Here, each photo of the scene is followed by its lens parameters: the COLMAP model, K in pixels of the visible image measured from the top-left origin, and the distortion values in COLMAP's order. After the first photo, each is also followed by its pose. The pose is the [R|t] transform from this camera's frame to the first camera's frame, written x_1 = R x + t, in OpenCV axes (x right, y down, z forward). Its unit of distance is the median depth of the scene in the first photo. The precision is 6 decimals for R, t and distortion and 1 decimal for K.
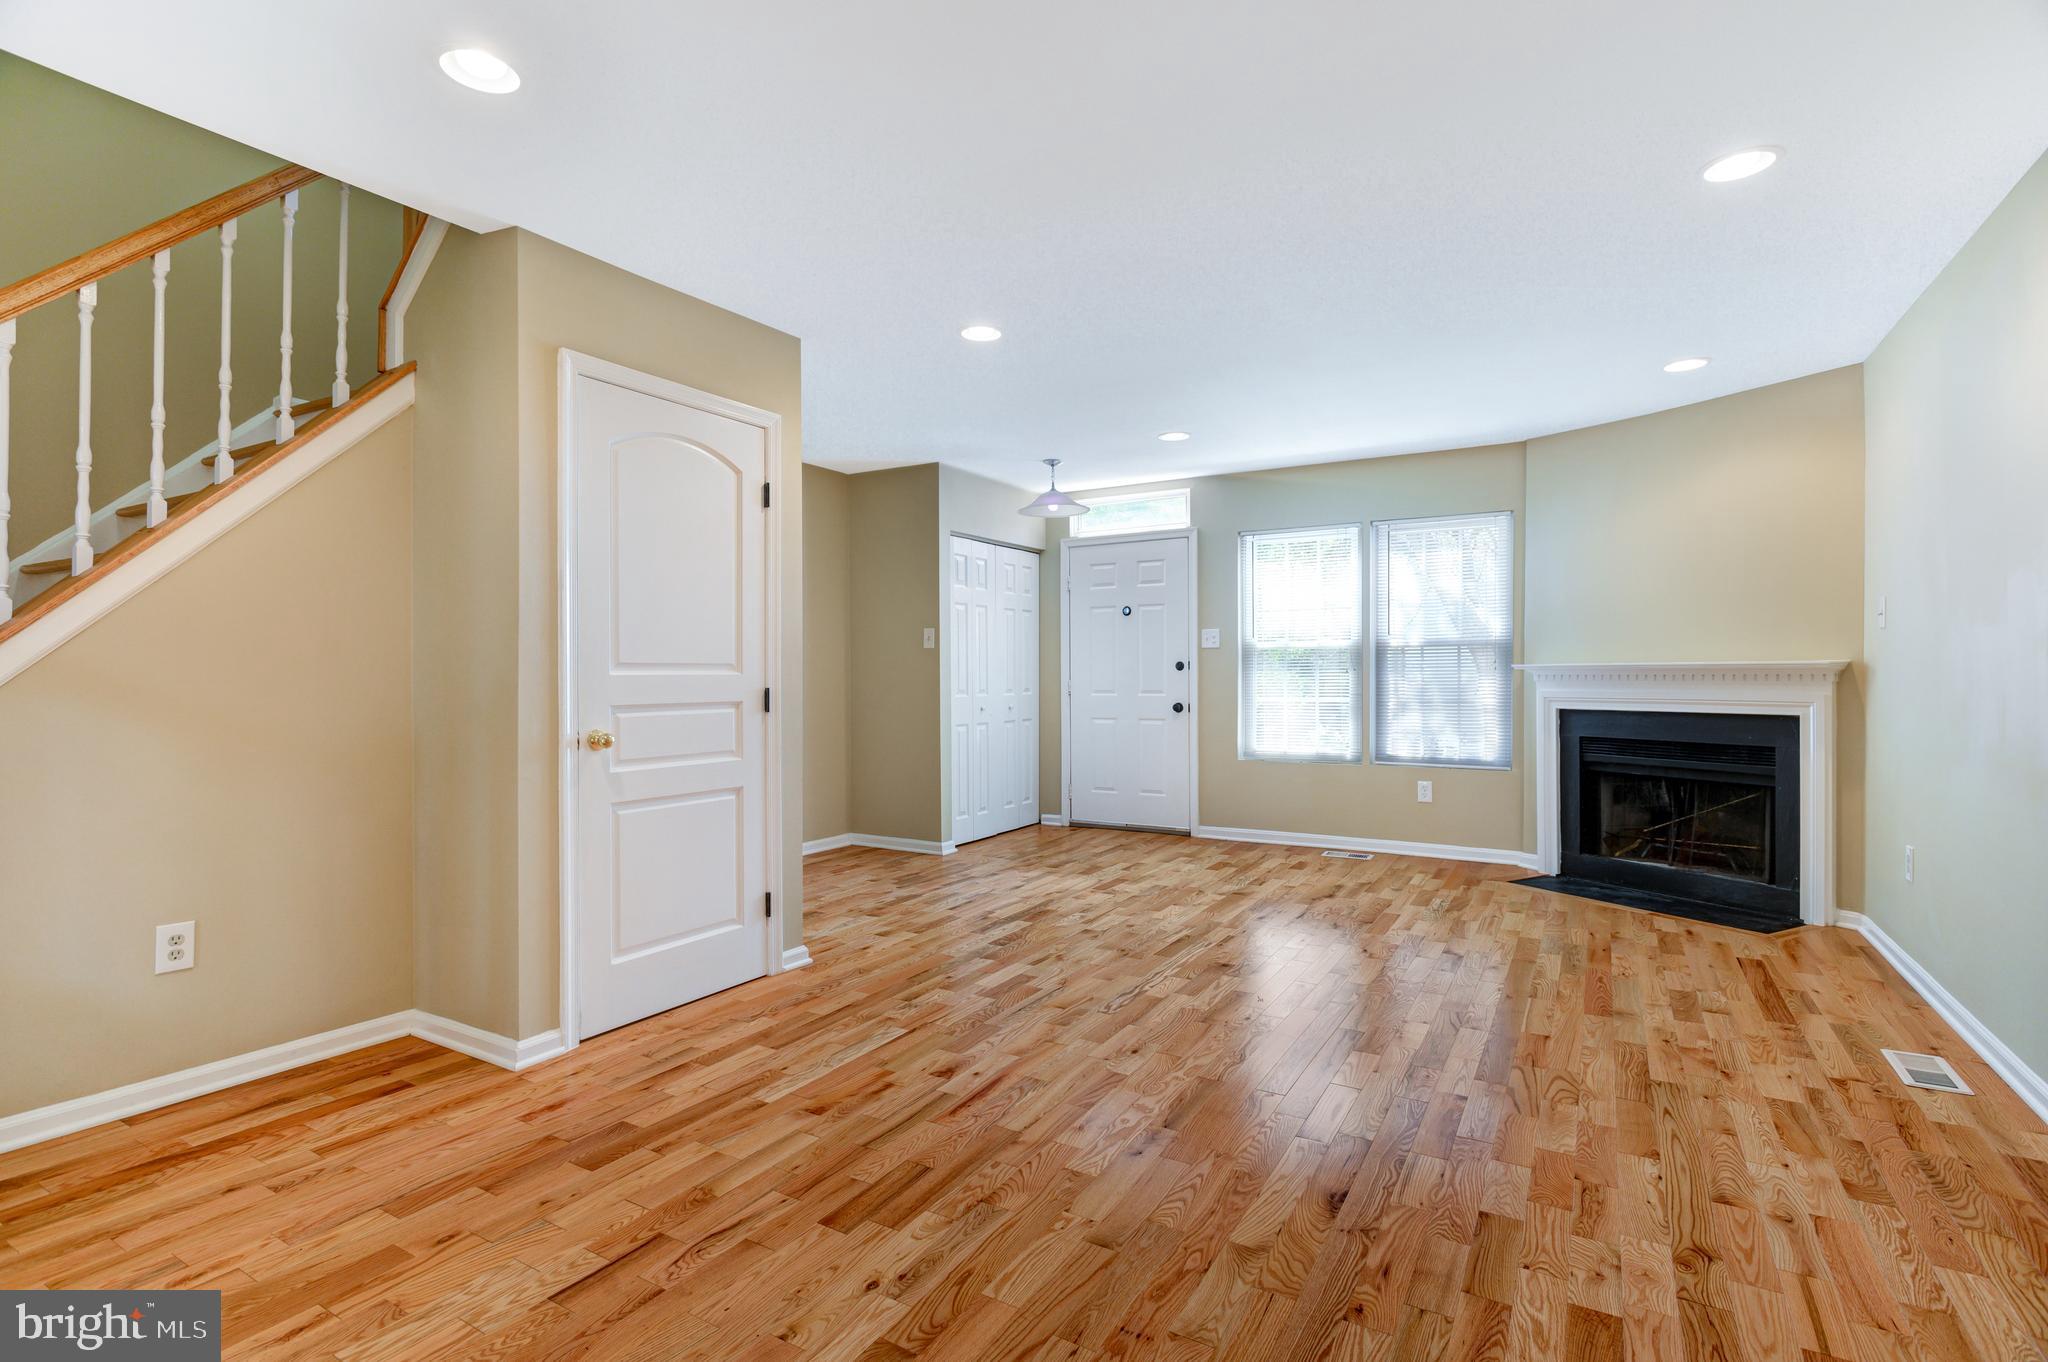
lens RADIAL K [[987.5, 0, 1024.0], [0, 987.5, 681.0], [0, 0, 1]] dist [0.000018, -0.000429]
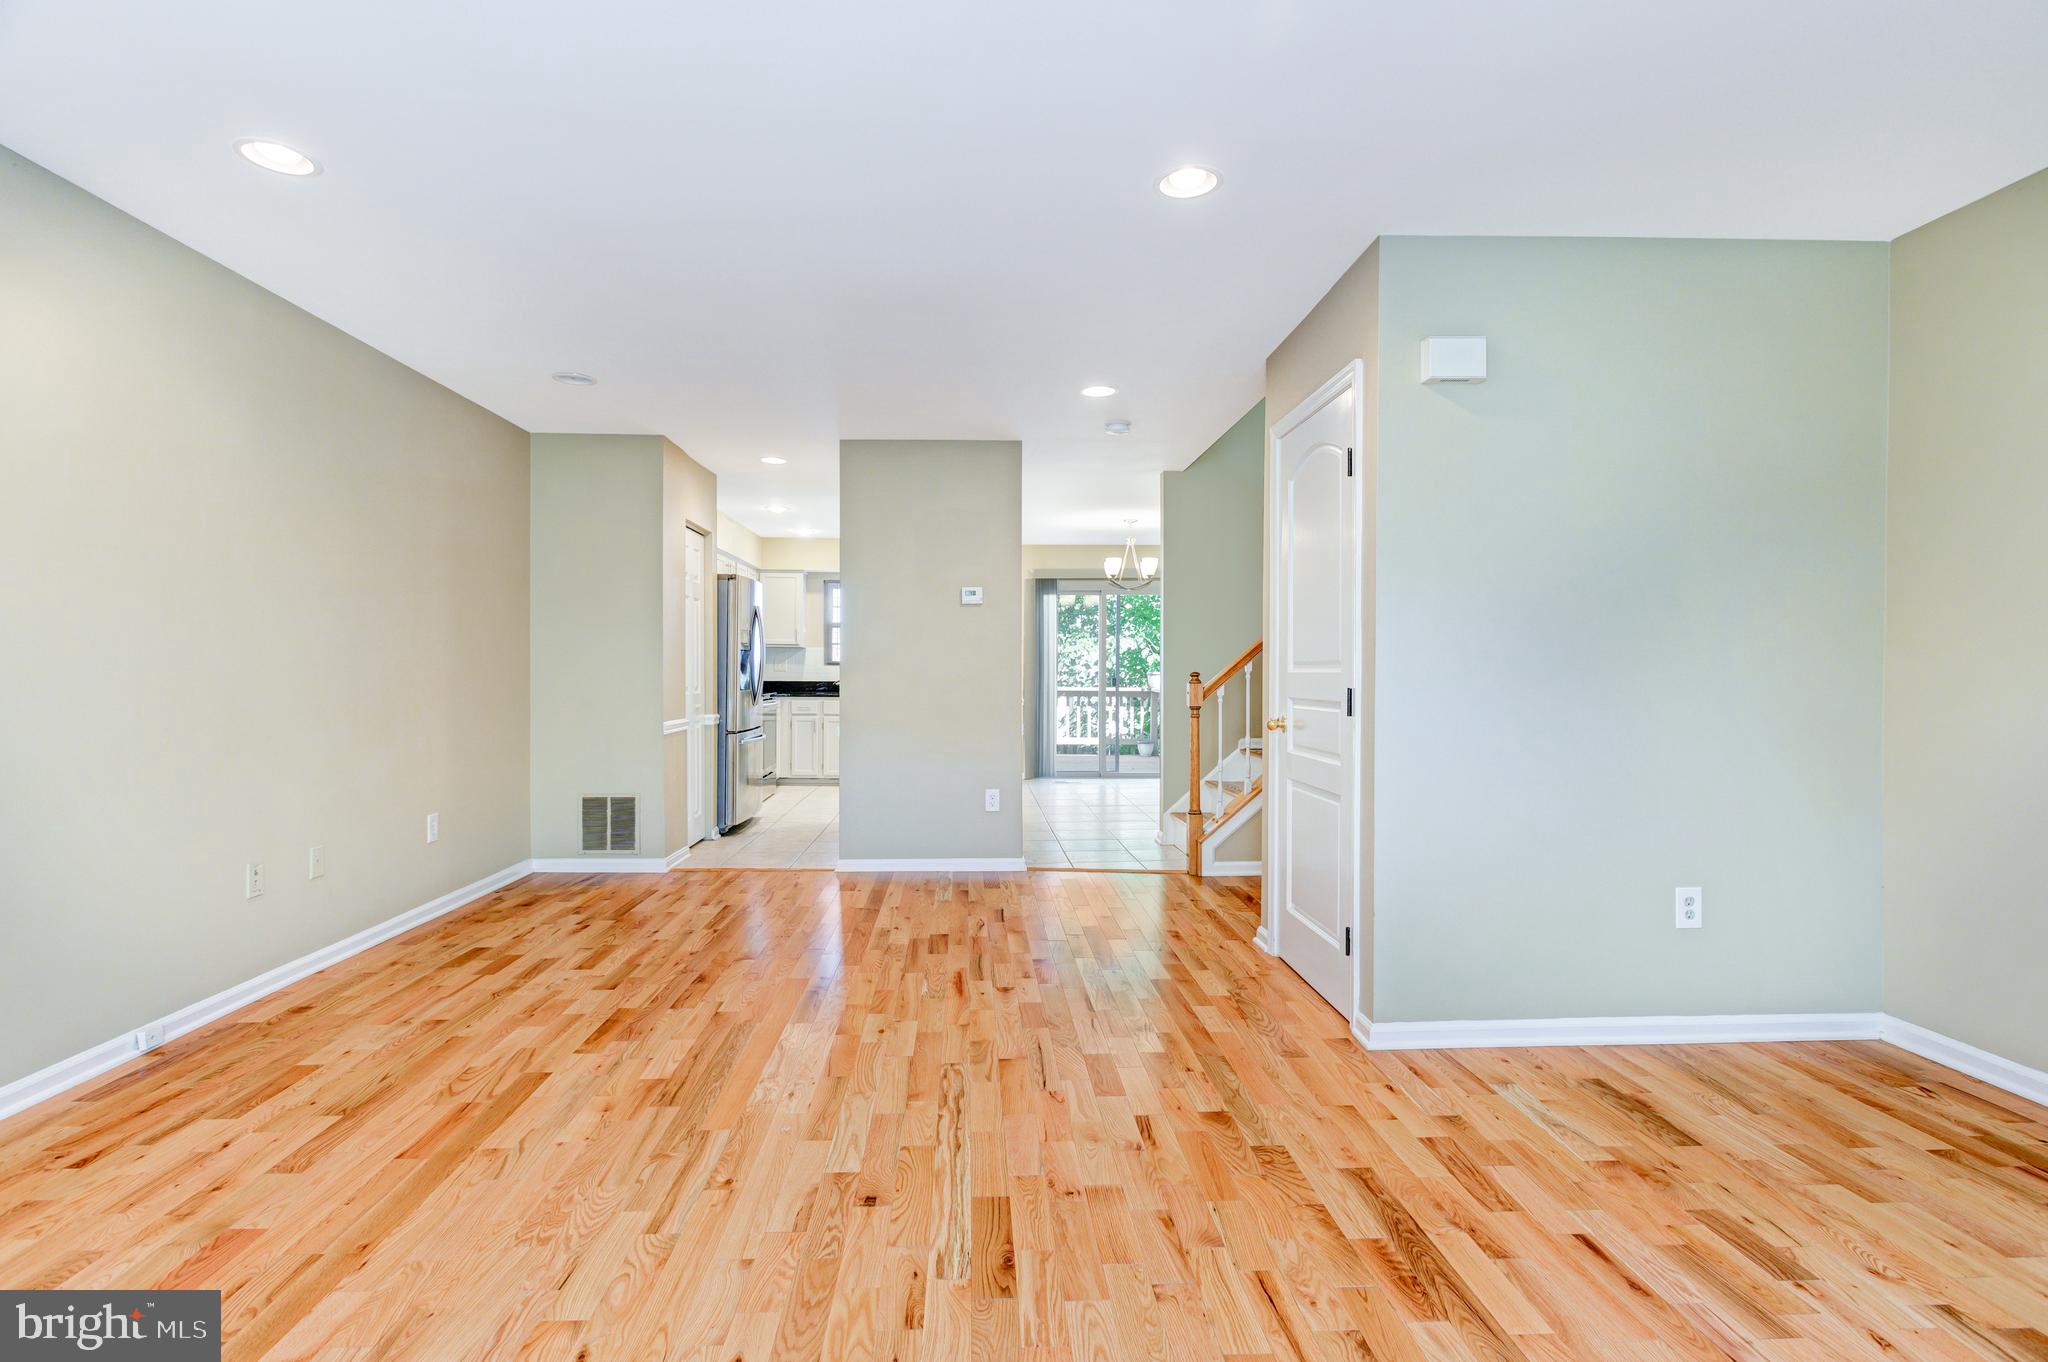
lens RADIAL K [[987.5, 0, 1024.0], [0, 987.5, 681.0], [0, 0, 1]] dist [0.000018, -0.000429]
pose [[-0.831228, 0.006061, -0.555899, 0.561004], [-0.002904, 0.999880, 0.015244, -0.016801], [0.555924, 0.014286, -0.831110, 1.923807]]
